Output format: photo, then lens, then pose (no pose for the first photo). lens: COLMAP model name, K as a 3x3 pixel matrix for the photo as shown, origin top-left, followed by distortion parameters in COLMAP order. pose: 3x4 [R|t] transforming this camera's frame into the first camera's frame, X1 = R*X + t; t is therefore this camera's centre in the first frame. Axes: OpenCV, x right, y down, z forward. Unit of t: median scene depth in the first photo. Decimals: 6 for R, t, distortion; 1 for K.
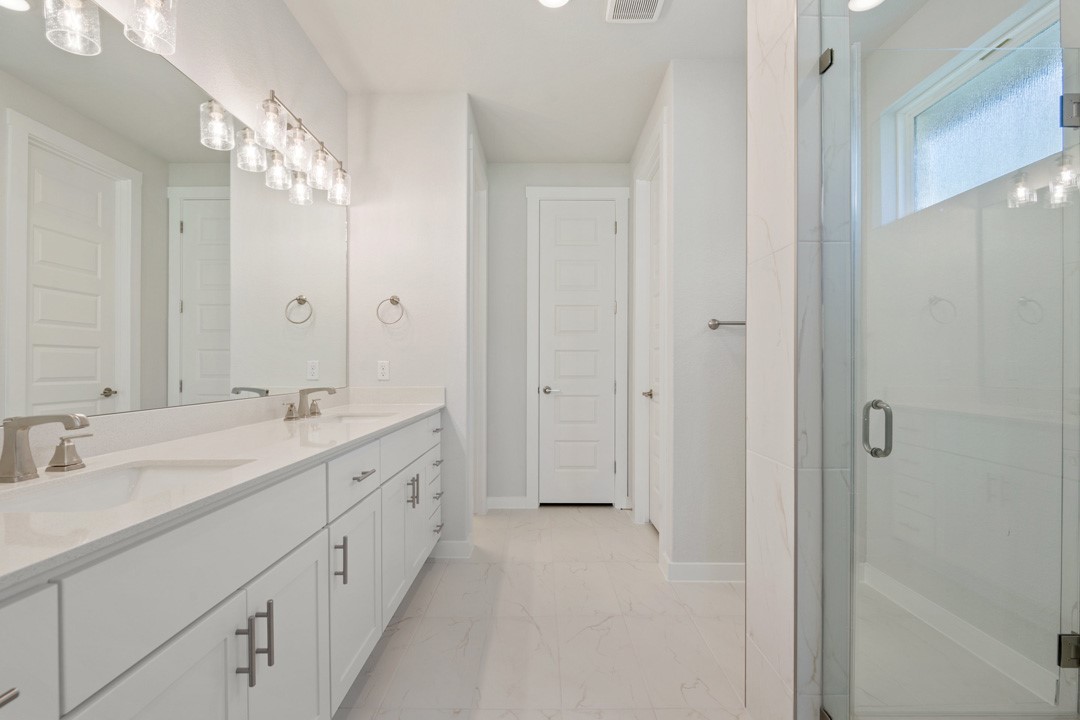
lens RADIAL K [[490.9, 0, 541.3], [0, 490.9, 366.2], [0, 0, 1]] dist [-0.000255, -0.004090]
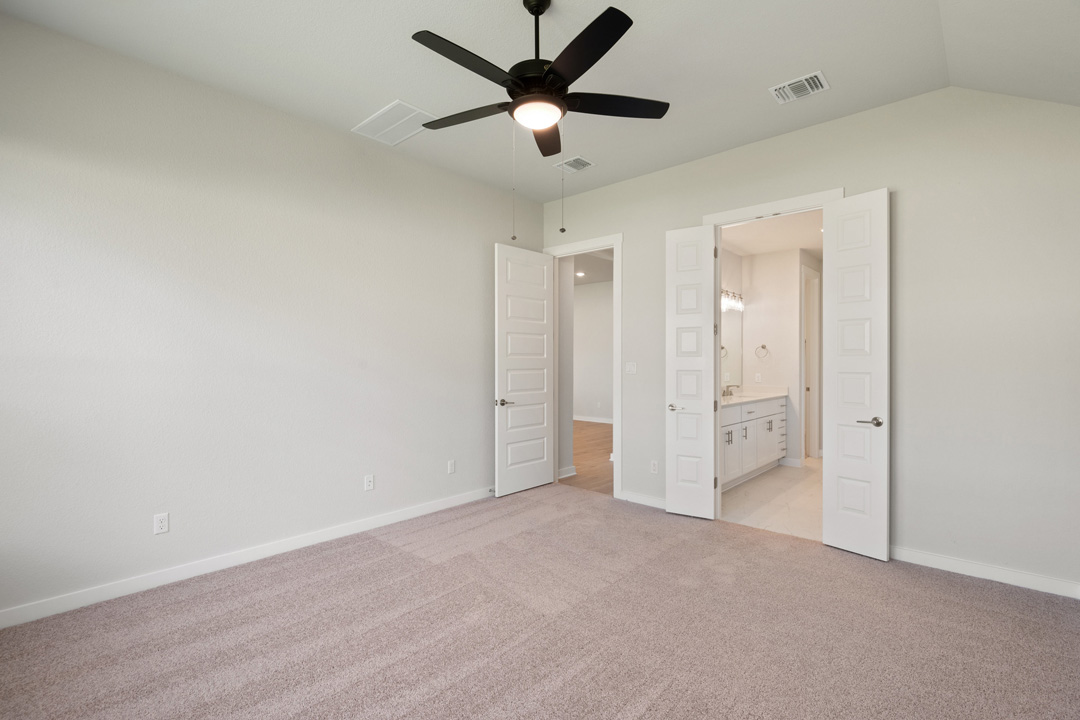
lens RADIAL K [[490.9, 0, 538.9], [0, 490.9, 362.2], [0, 0, 1]] dist [-0.000255, -0.004090]
pose [[0.739934, 0.001193, -0.672679, 0.471546], [-0.000725, 0.999999, 0.000975, -0.068488], [0.672679, -0.000233, 0.739934, -1.410379]]
